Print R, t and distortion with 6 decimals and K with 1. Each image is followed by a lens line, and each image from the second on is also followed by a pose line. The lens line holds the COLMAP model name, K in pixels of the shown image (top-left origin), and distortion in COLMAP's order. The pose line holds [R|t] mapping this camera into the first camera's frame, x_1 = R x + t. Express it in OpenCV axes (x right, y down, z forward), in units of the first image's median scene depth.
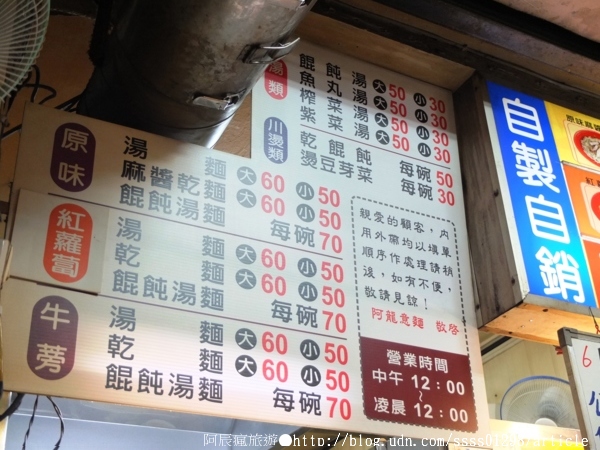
lens RADIAL K [[808.3, 0, 300.0], [0, 808.3, 225.0], [0, 0, 1]] dist [-0.000413, -0.000379]
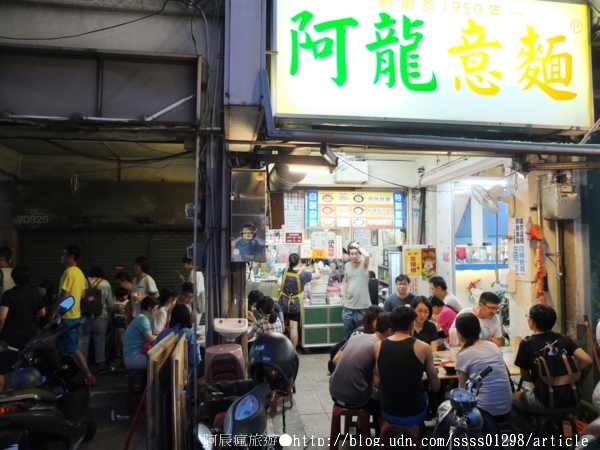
lens RADIAL K [[474.1, 0, 304.0], [0, 474.1, 226.9], [0, 0, 1]] dist [-0.059745, 0.049551]
pose [[0.954373, 0.020669, -0.297900, 1.522867], [0.127342, 0.874177, 0.468613, -1.940306], [0.270103, -0.485167, 0.831659, -2.638464]]
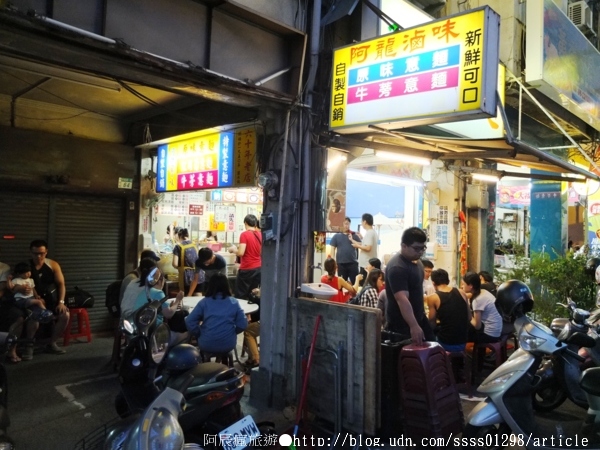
lens RADIAL K [[474.1, 0, 304.0], [0, 474.1, 226.9], [0, 0, 1]] dist [-0.059745, 0.049551]
pose [[0.946520, 0.067557, 0.315493, -0.282963], [-0.220798, 0.848628, 0.480706, -1.973263], [-0.235261, -0.524658, 0.818160, -2.919391]]
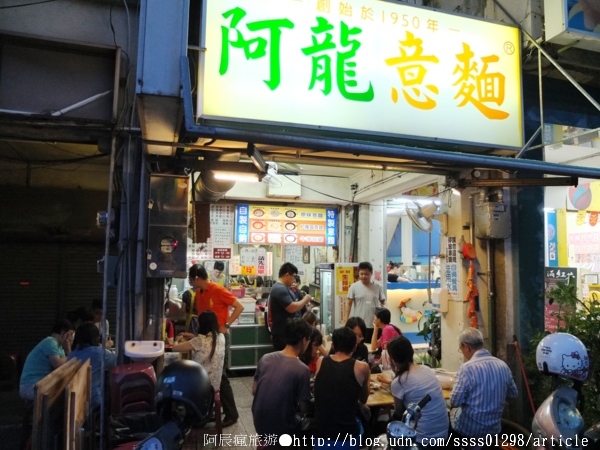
lens RADIAL K [[474.1, 0, 304.0], [0, 474.1, 226.9], [0, 0, 1]] dist [-0.059745, 0.049551]
pose [[0.986339, 0.034597, -0.161057, 1.500083], [0.041714, 0.893376, 0.447370, -1.846498], [0.159362, -0.447976, 0.879728, -2.503032]]
